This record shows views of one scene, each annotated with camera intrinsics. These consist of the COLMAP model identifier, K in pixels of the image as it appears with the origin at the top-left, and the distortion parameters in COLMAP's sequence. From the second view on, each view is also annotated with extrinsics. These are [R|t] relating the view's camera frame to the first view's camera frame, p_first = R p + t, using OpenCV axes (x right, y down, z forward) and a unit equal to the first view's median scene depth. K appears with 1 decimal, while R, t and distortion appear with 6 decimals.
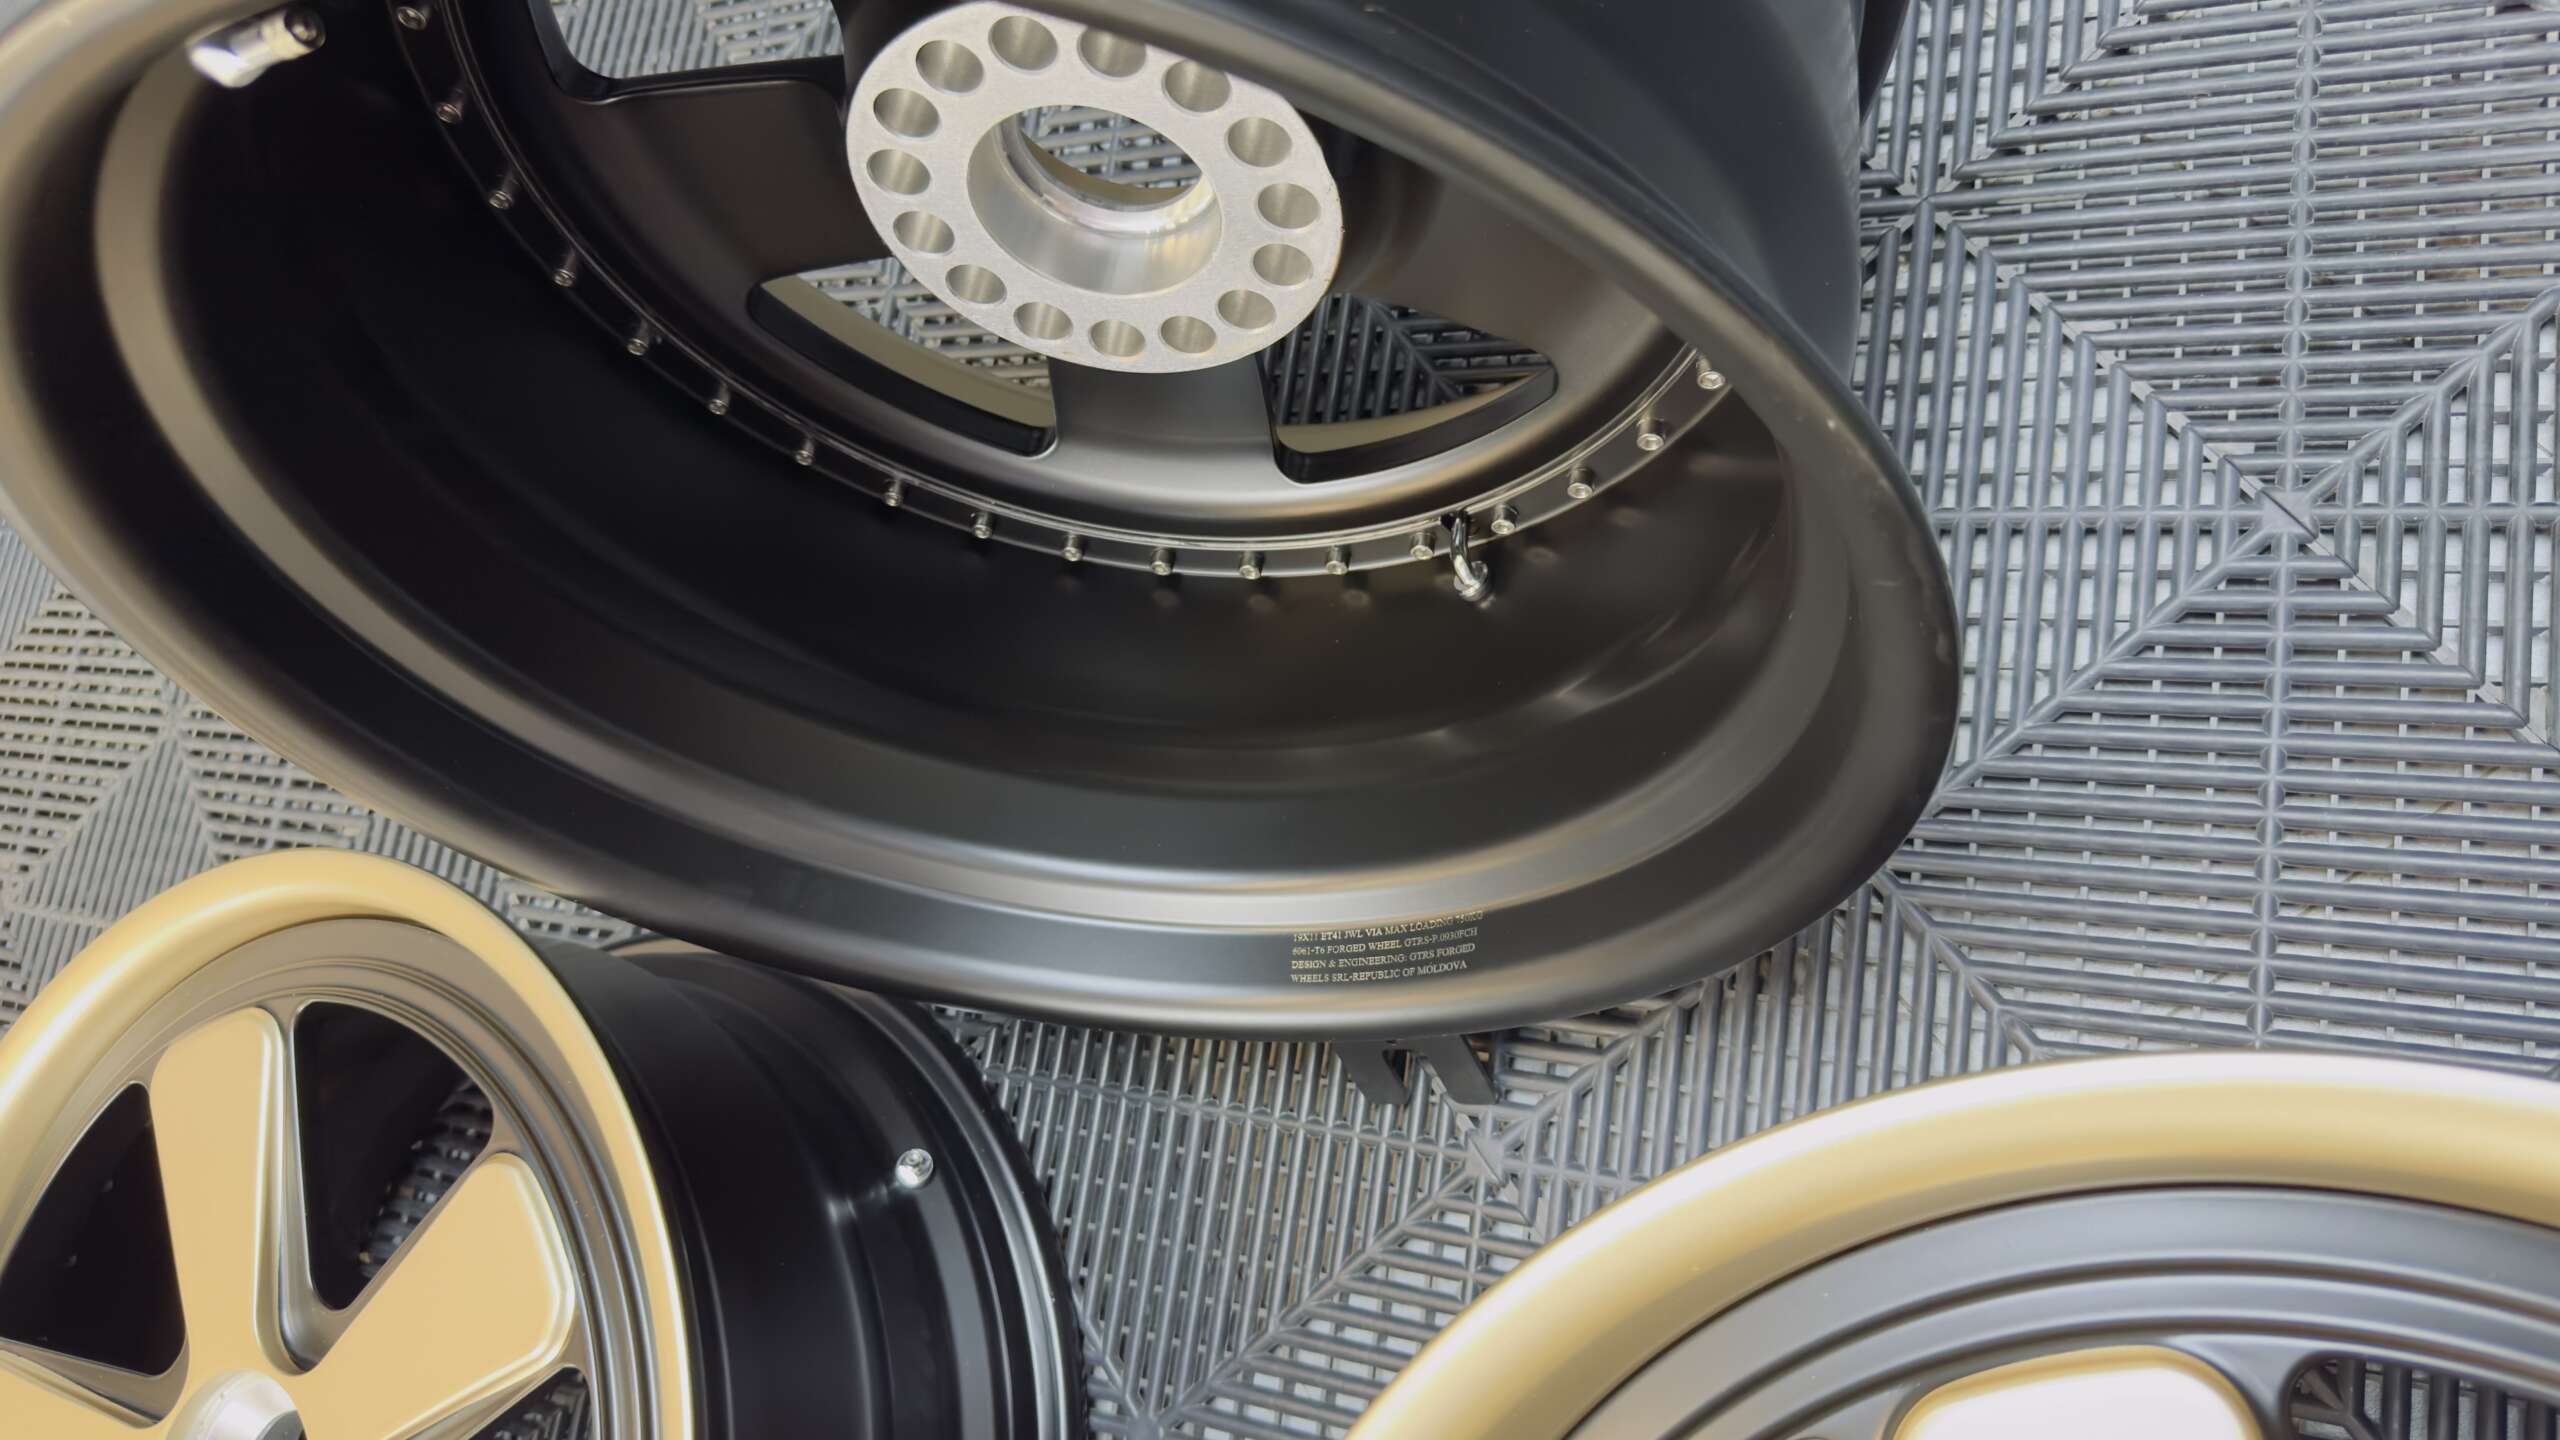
lens RADIAL K [[1833.3, 0, 1299.8], [0, 1833.3, 745.0], [0, 0, 1]] dist [0.055589, -0.099209]
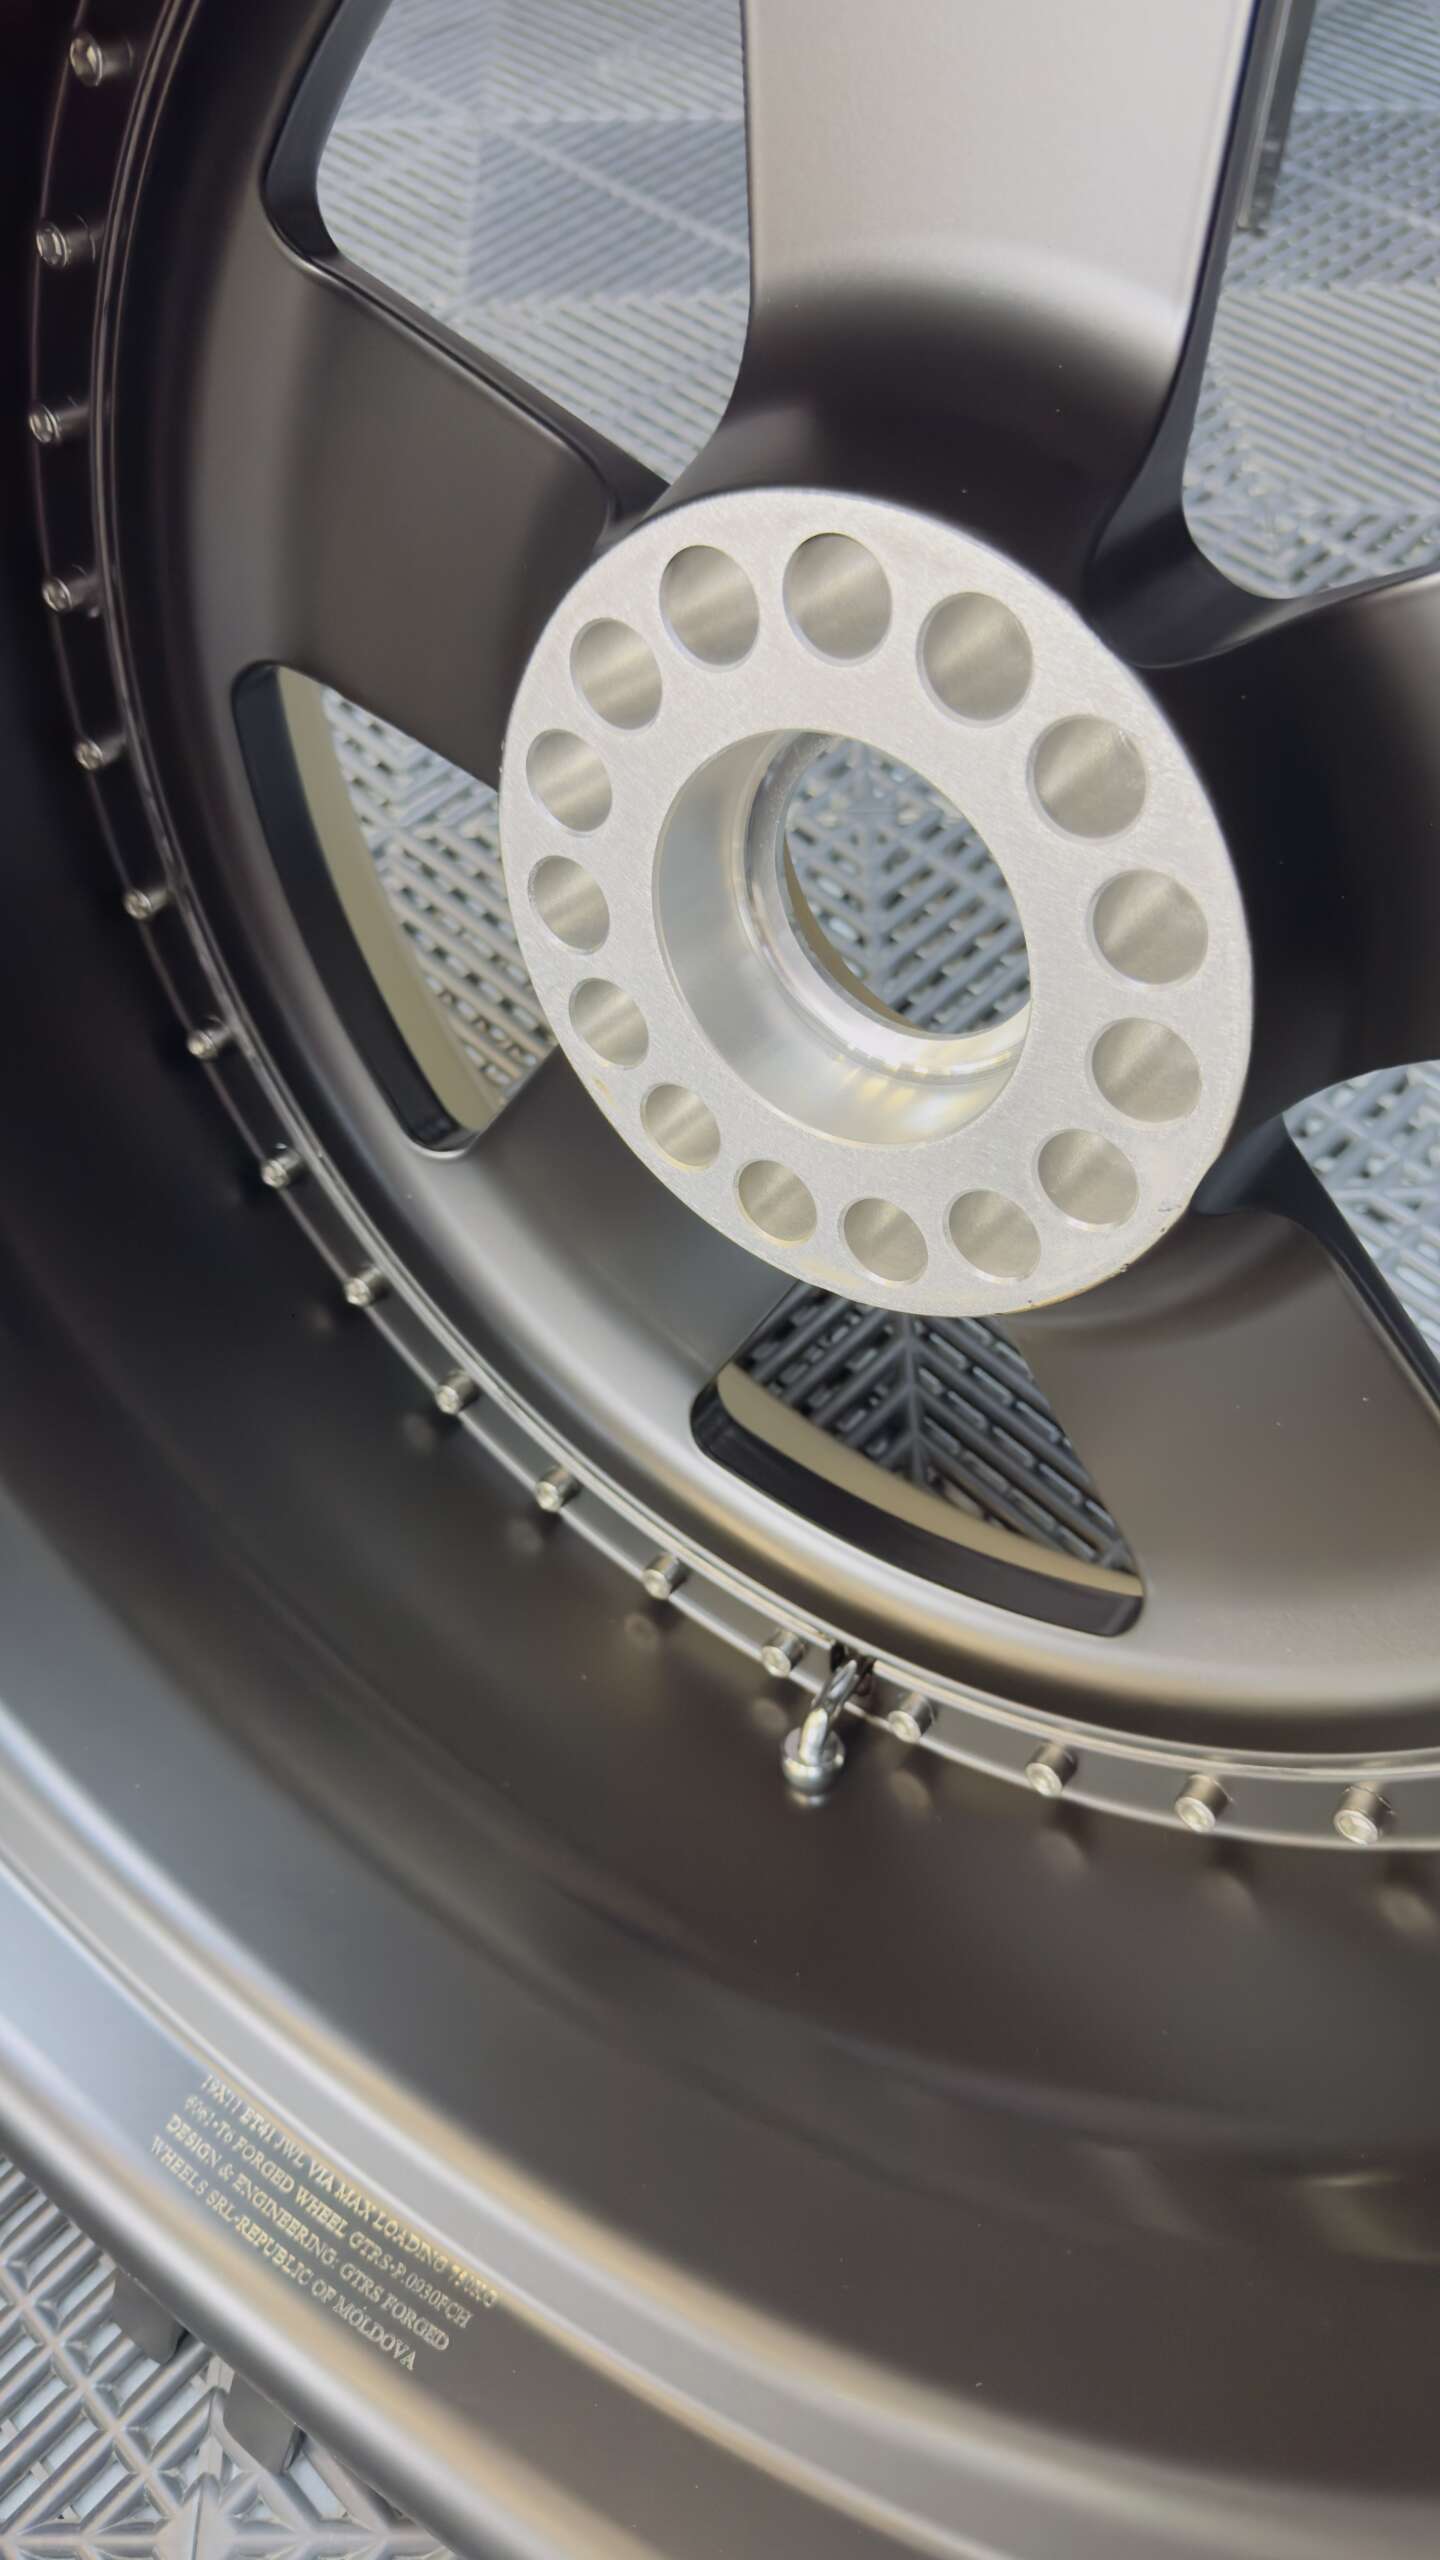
lens RADIAL K [[1833.3, 0, 717.5], [0, 1833.3, 1286.8], [0, 0, 1]] dist [0.055589, -0.099209]
pose [[0.741128, 0.664804, 0.093622, -0.102294], [-0.640867, 0.742102, -0.196404, -0.066301], [-0.200047, 0.085561, 0.976043, 0.382709]]
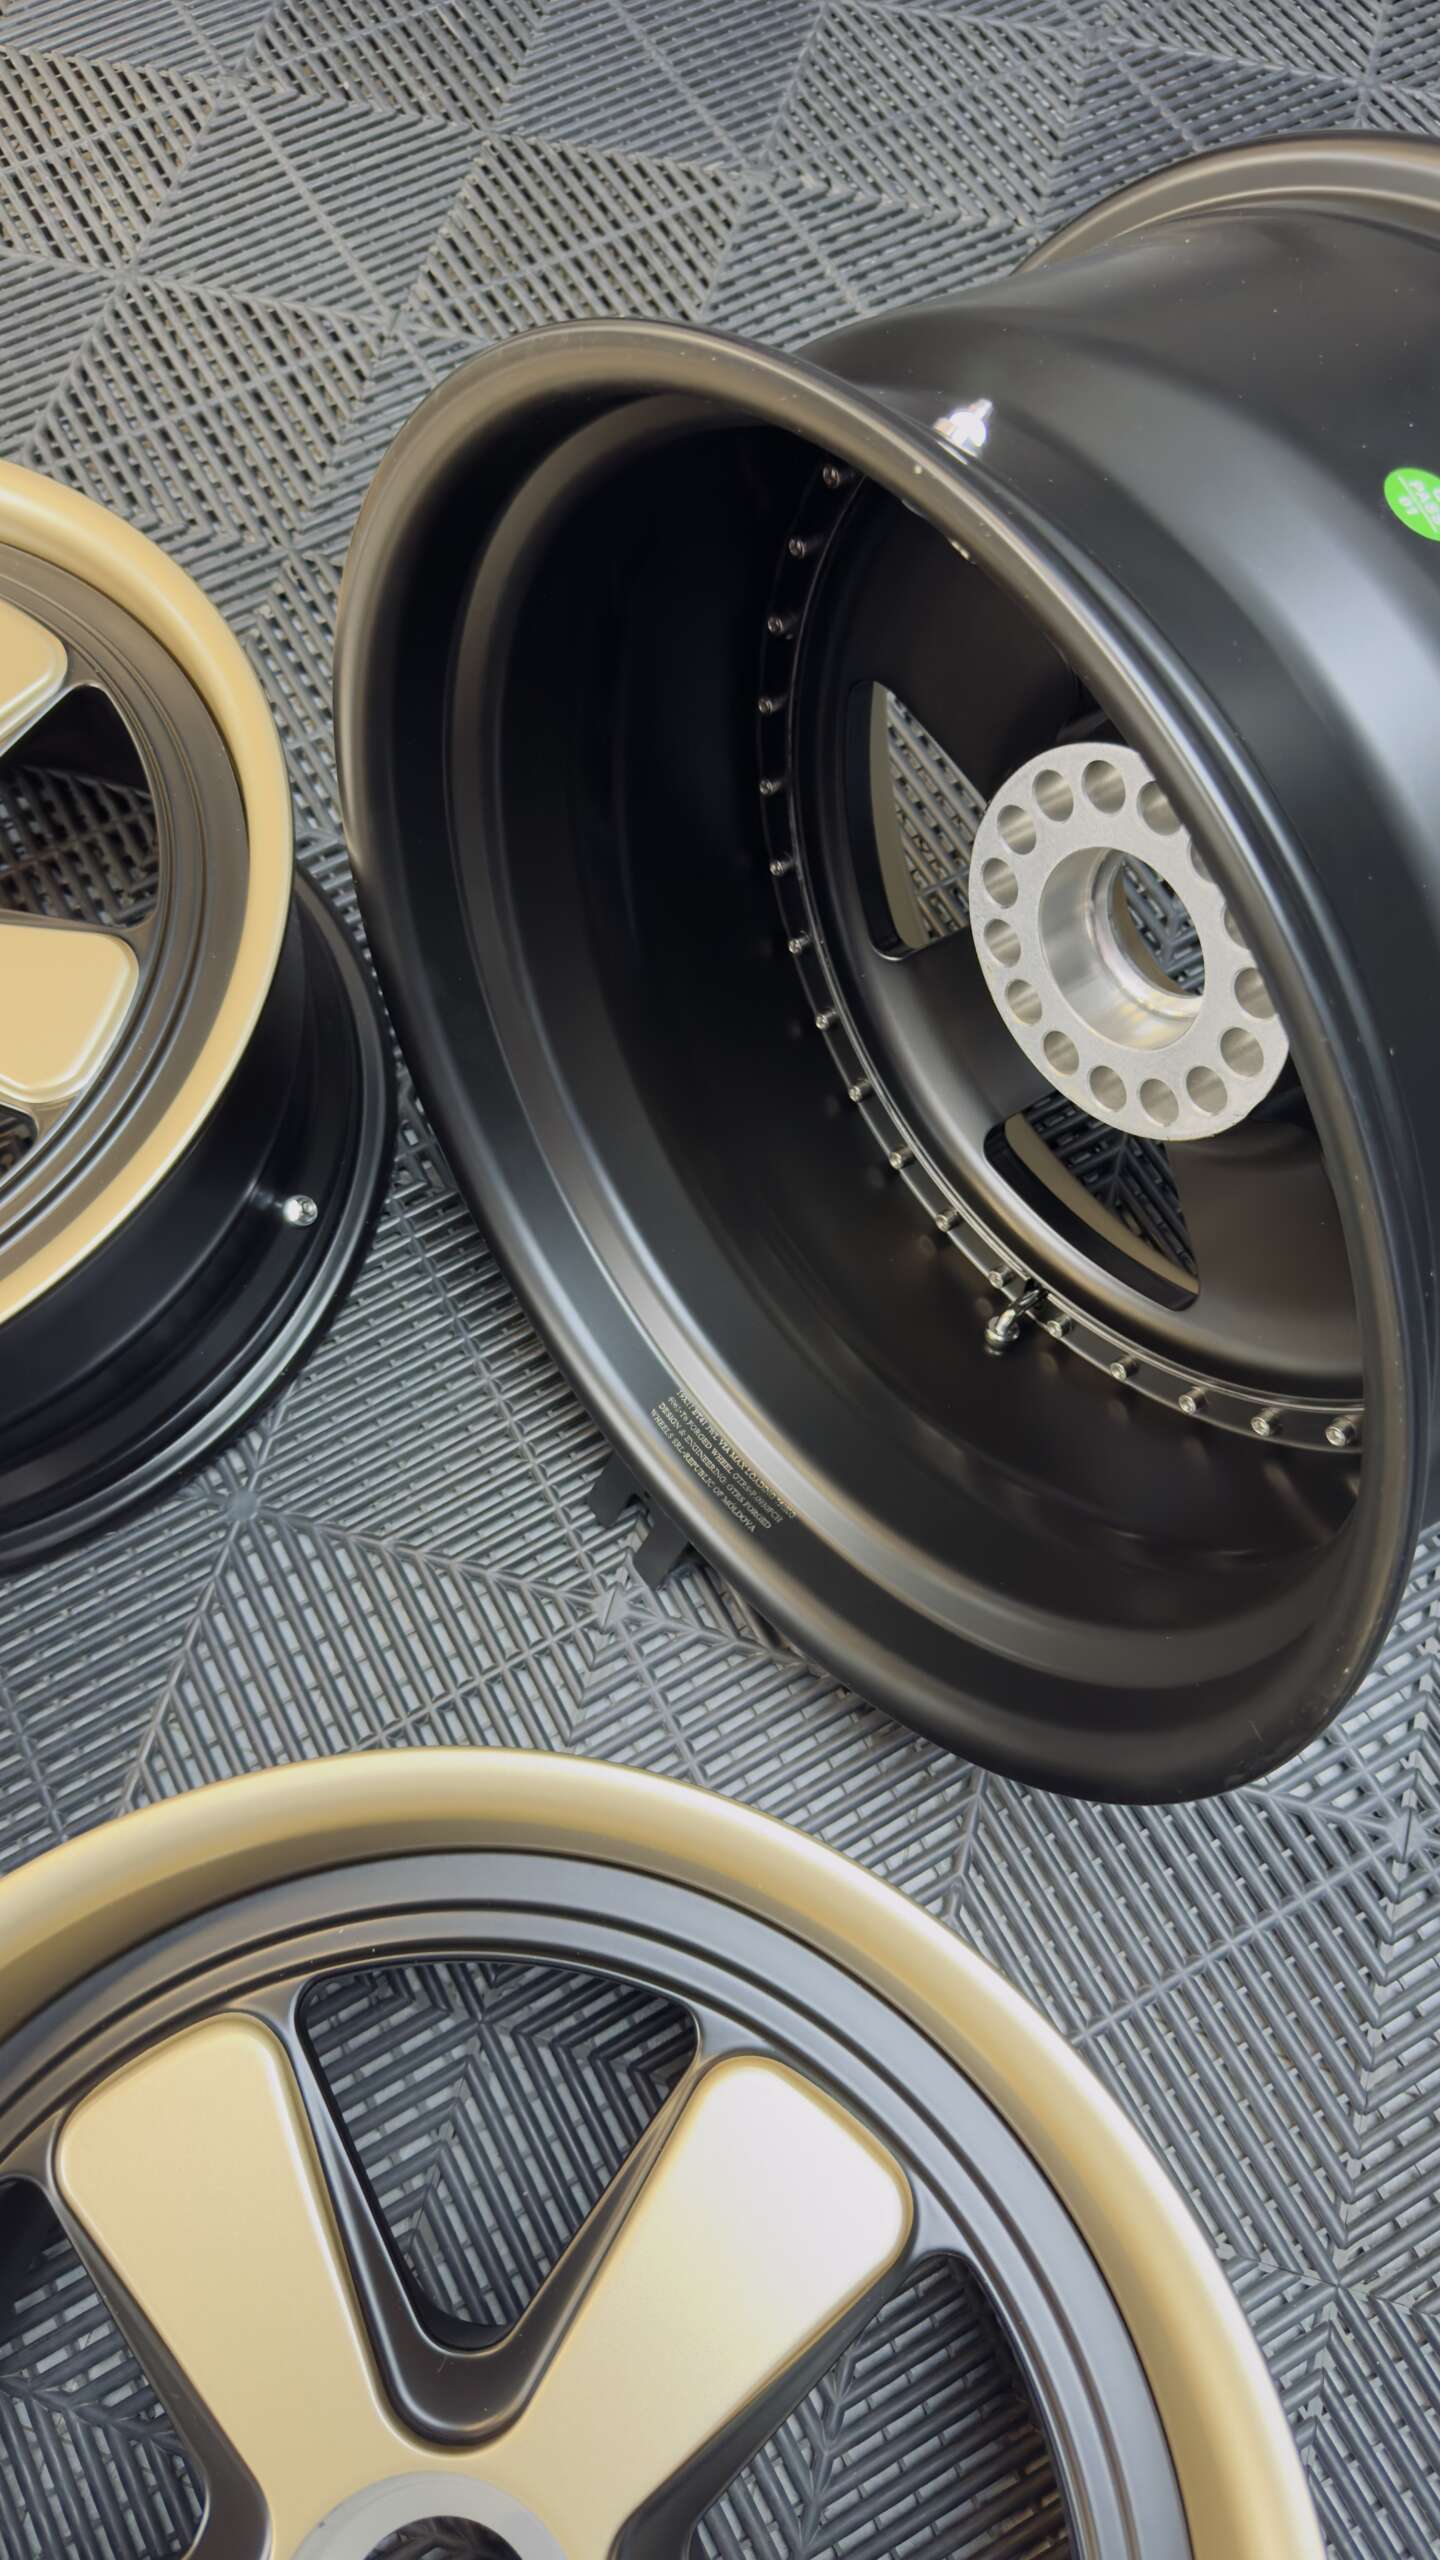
lens RADIAL K [[1833.3, 0, 695.5], [0, 1833.3, 1303.5], [0, 0, 1]] dist [0.055589, -0.099209]
pose [[0.571344, 0.806849, 0.150200, -0.222143], [-0.819569, 0.570564, 0.052573, 0.000883], [-0.043280, -0.153137, 0.987257, -0.174534]]
